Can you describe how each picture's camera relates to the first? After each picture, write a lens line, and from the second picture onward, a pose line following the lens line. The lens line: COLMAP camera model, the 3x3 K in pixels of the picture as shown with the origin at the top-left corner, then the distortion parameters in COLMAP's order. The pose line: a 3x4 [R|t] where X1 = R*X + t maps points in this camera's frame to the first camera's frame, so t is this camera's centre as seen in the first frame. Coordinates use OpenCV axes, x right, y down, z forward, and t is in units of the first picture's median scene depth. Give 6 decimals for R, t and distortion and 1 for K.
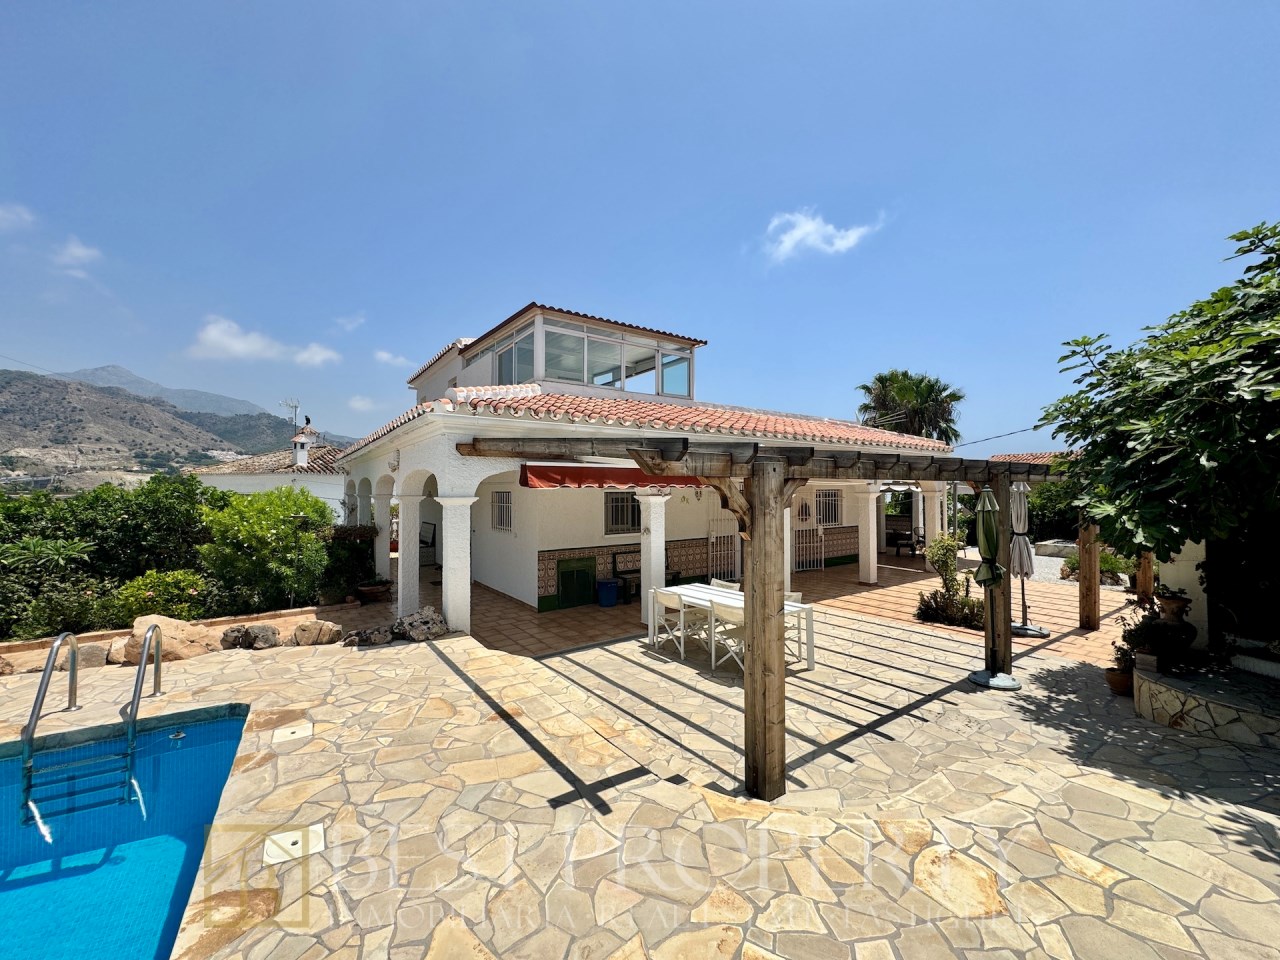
lens RADIAL K [[505.8, 0, 640.0], [0, 505.8, 480.0], [0, 0, 1]] dist [-0.000873, -0.000060]
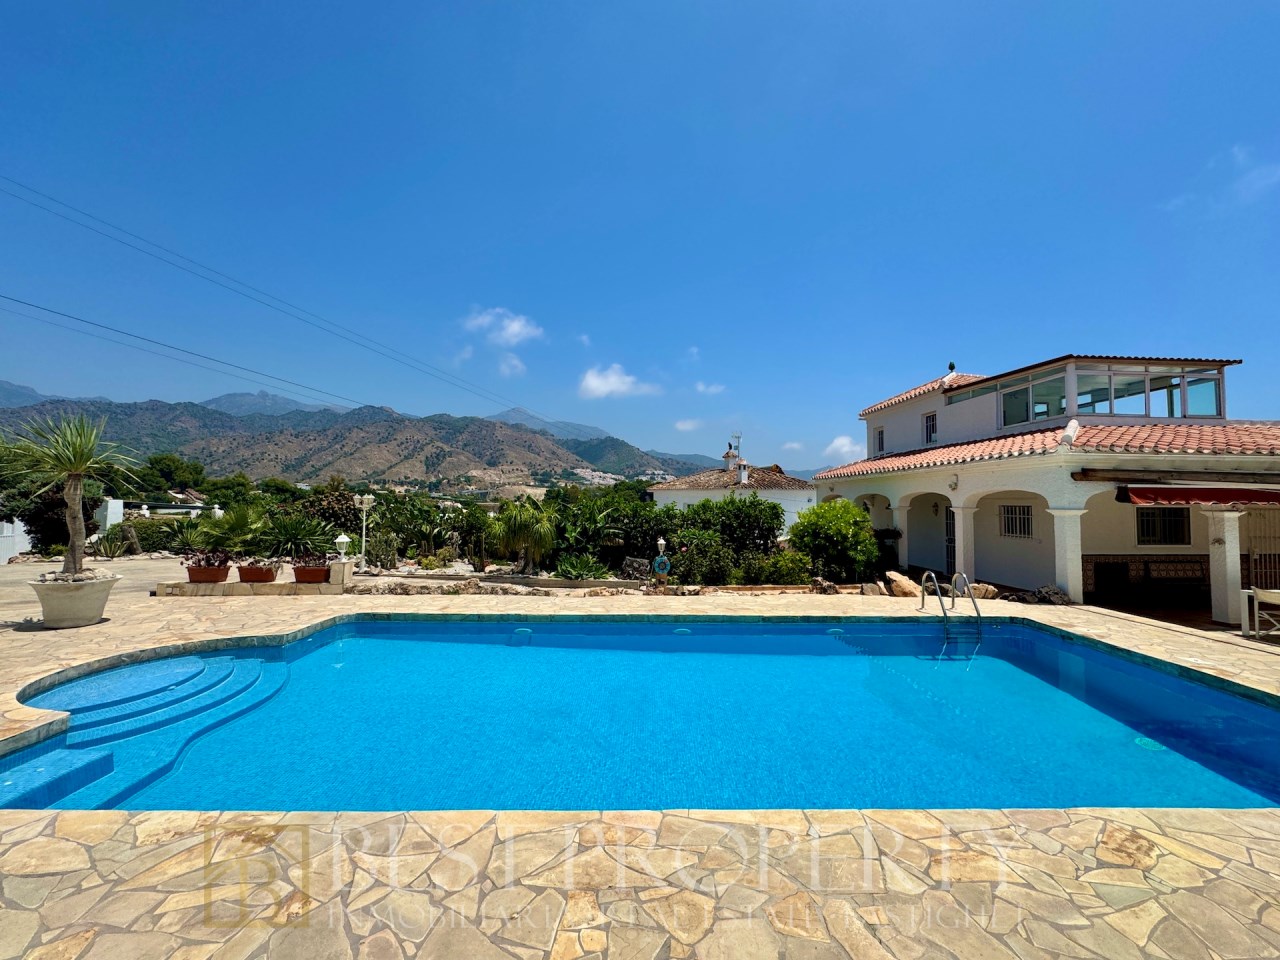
lens RADIAL K [[524.1, 0, 656.7], [0, 524.1, 476.5], [0, 0, 1]] dist [0.000602, 0.000136]
pose [[0.856921, -0.015236, -0.515223, -0.348436], [-0.000308, 0.999548, -0.030070, -0.008741], [0.515448, 0.025926, 0.856528, -0.522181]]
